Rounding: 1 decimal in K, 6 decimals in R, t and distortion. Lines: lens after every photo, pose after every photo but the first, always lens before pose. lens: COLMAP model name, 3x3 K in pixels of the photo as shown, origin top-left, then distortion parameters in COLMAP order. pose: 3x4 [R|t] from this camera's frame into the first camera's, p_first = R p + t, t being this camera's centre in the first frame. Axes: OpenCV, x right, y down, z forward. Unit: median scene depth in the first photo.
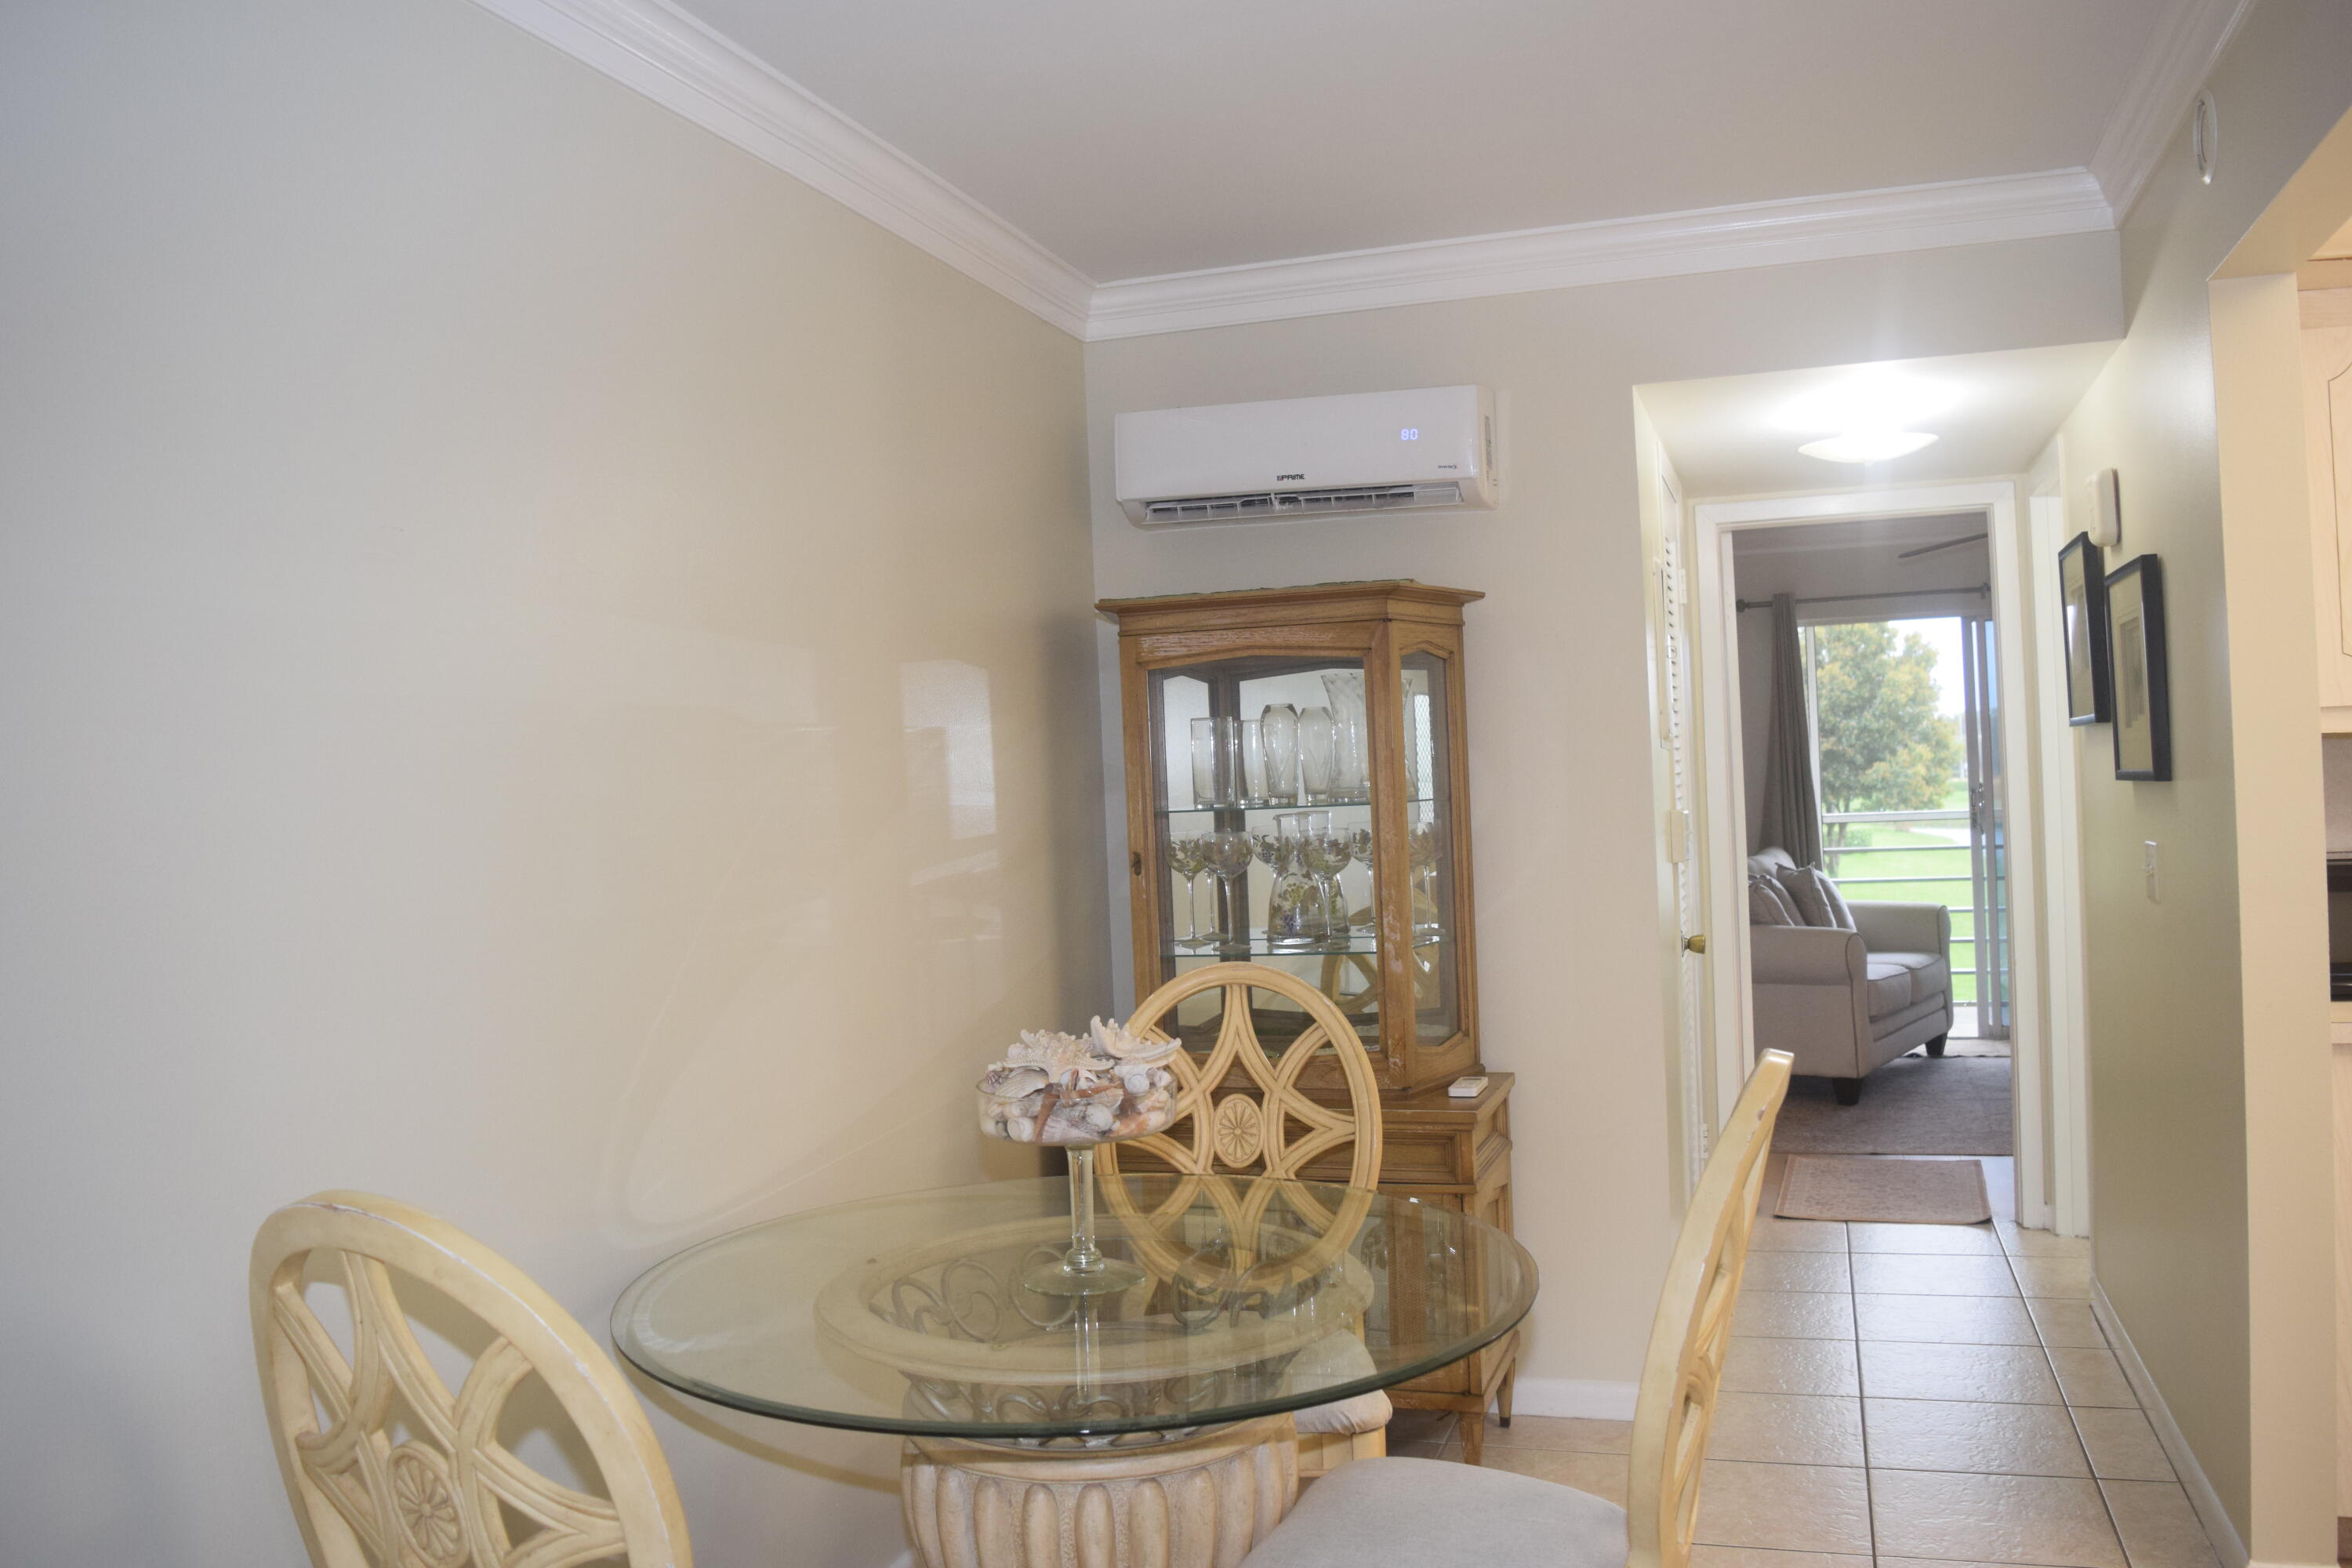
lens RADIAL K [[1830.1, 0, 1175.5], [0, 1830.1, 804.1], [0, 0, 1]] dist [-0.097540, 0.002343]
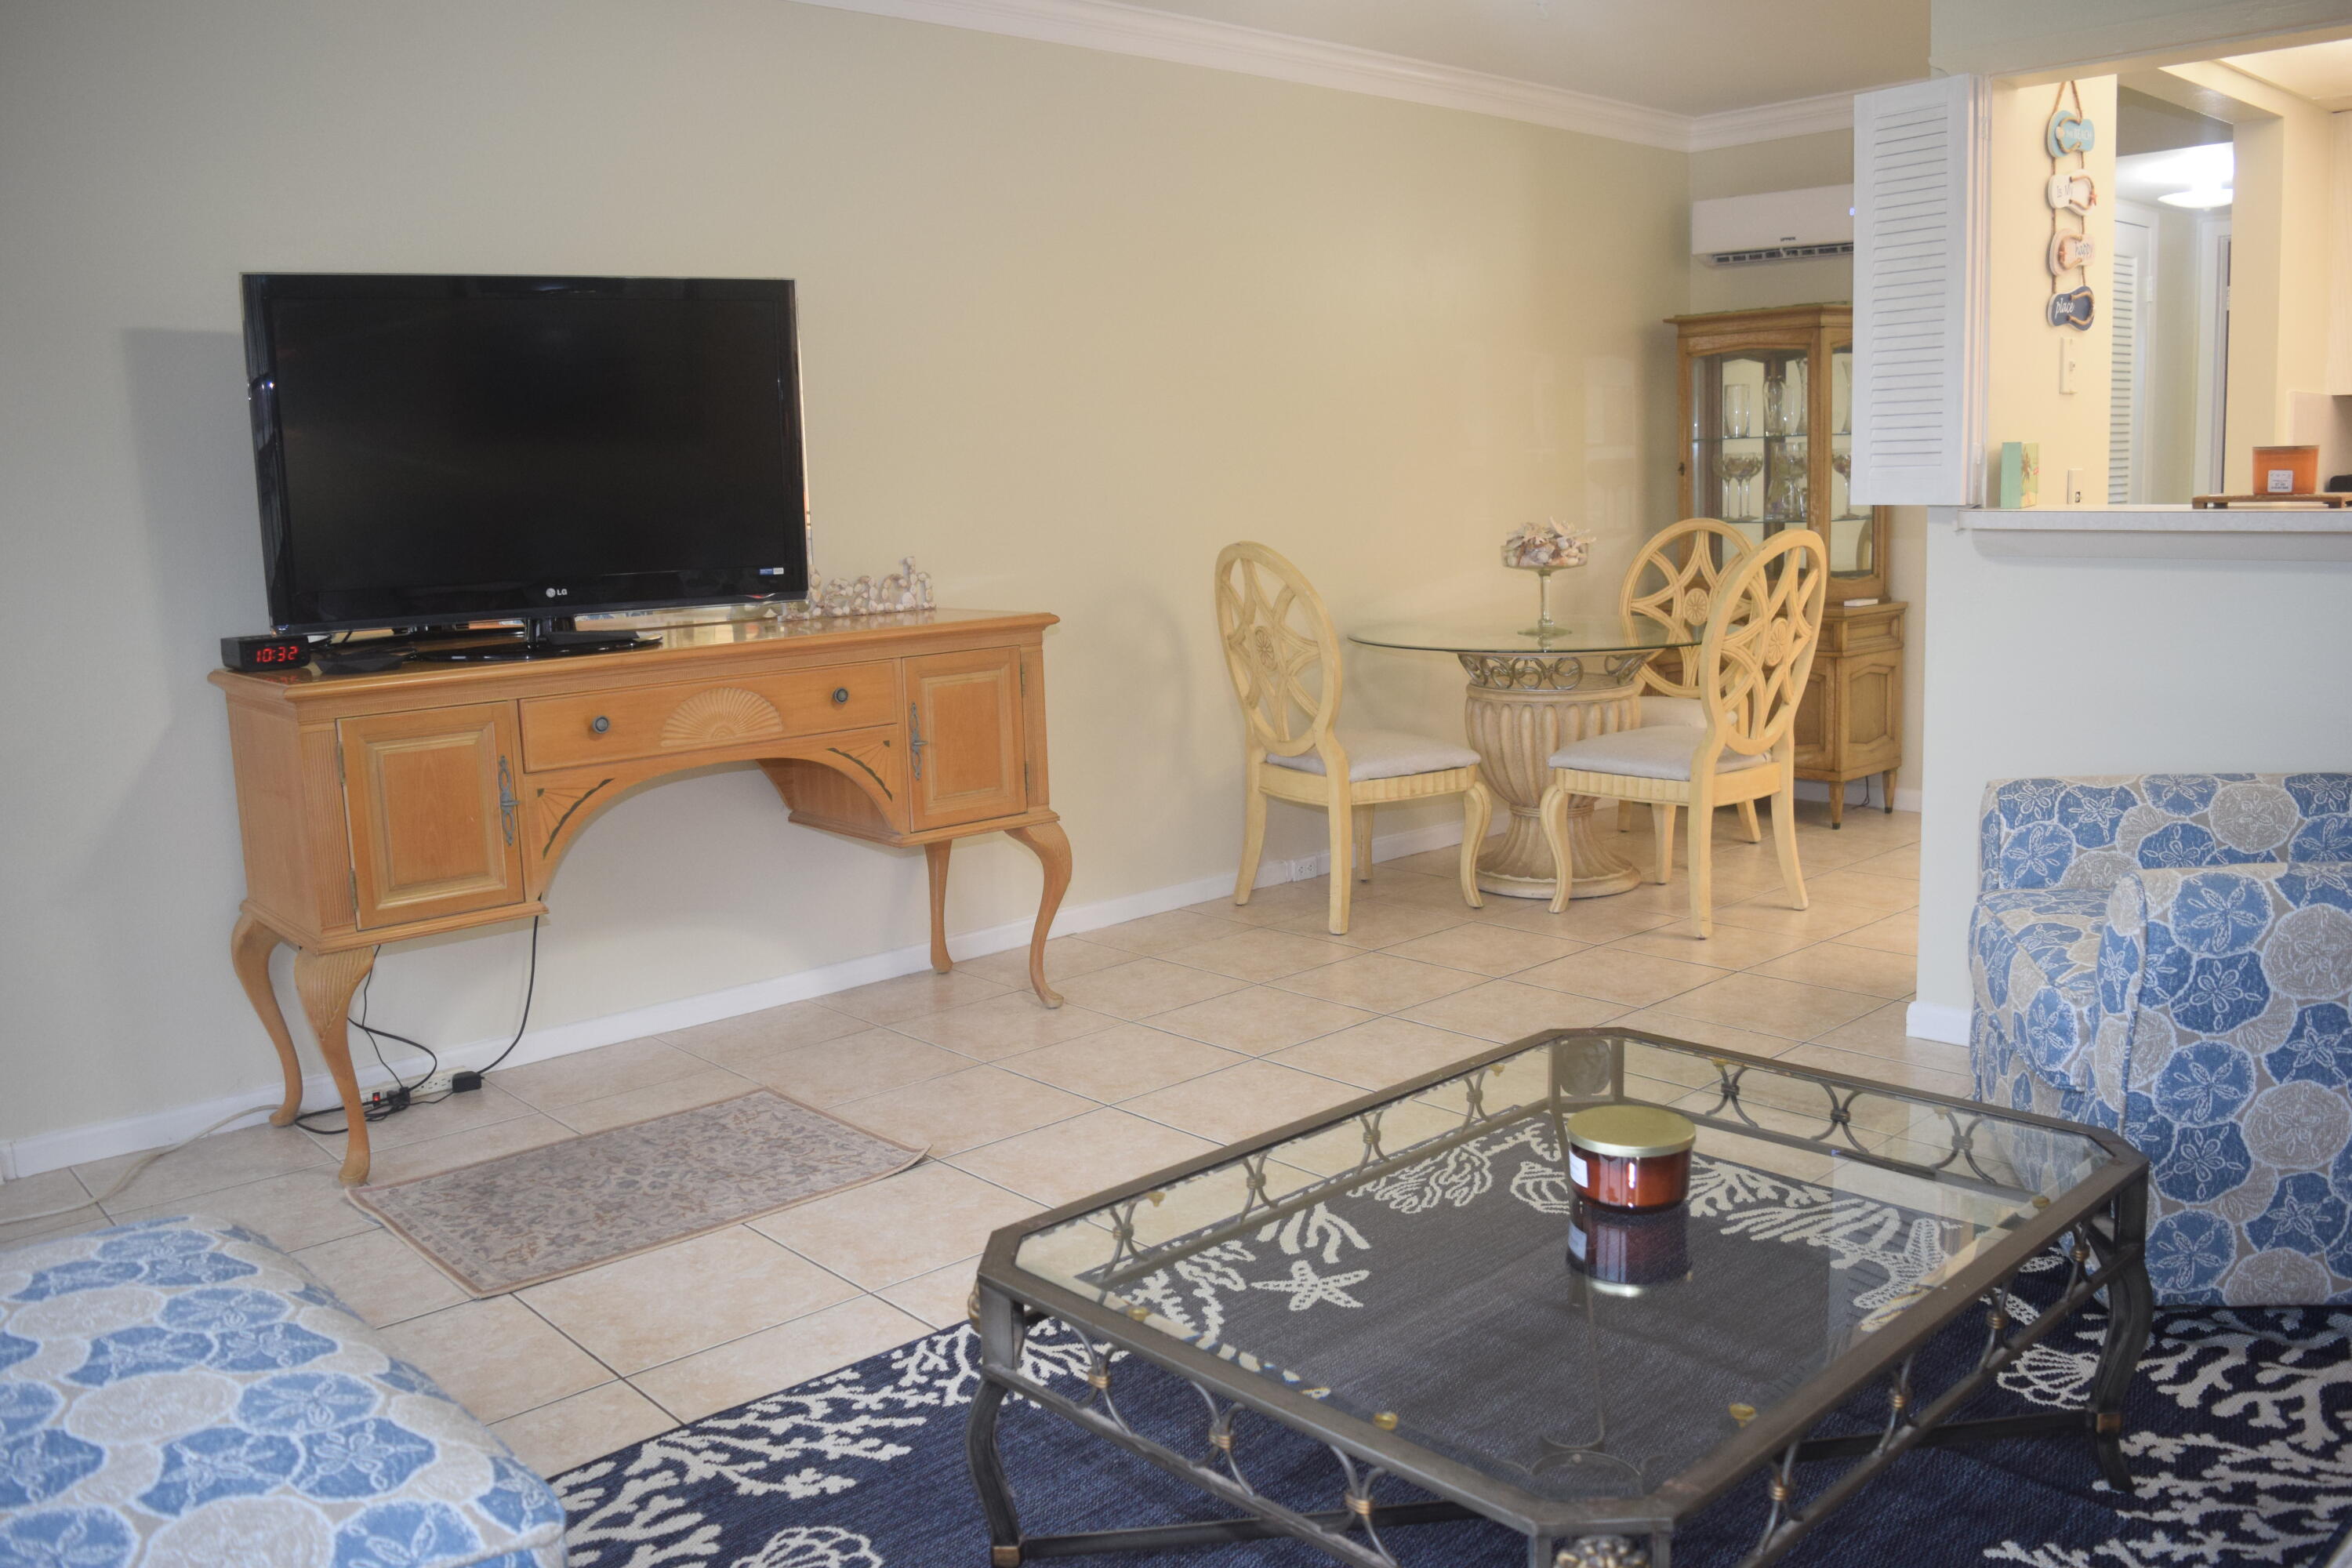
lens RADIAL K [[1856.6, 0, 1178.2], [0, 1856.6, 790.8], [0, 0, 1]] dist [-0.091951, 0.020537]
pose [[0.872326, 0.090315, -0.480510, 0.440977], [-0.007671, 0.985198, 0.171249, 0.038804], [0.488864, -0.145700, 0.860107, -0.817356]]
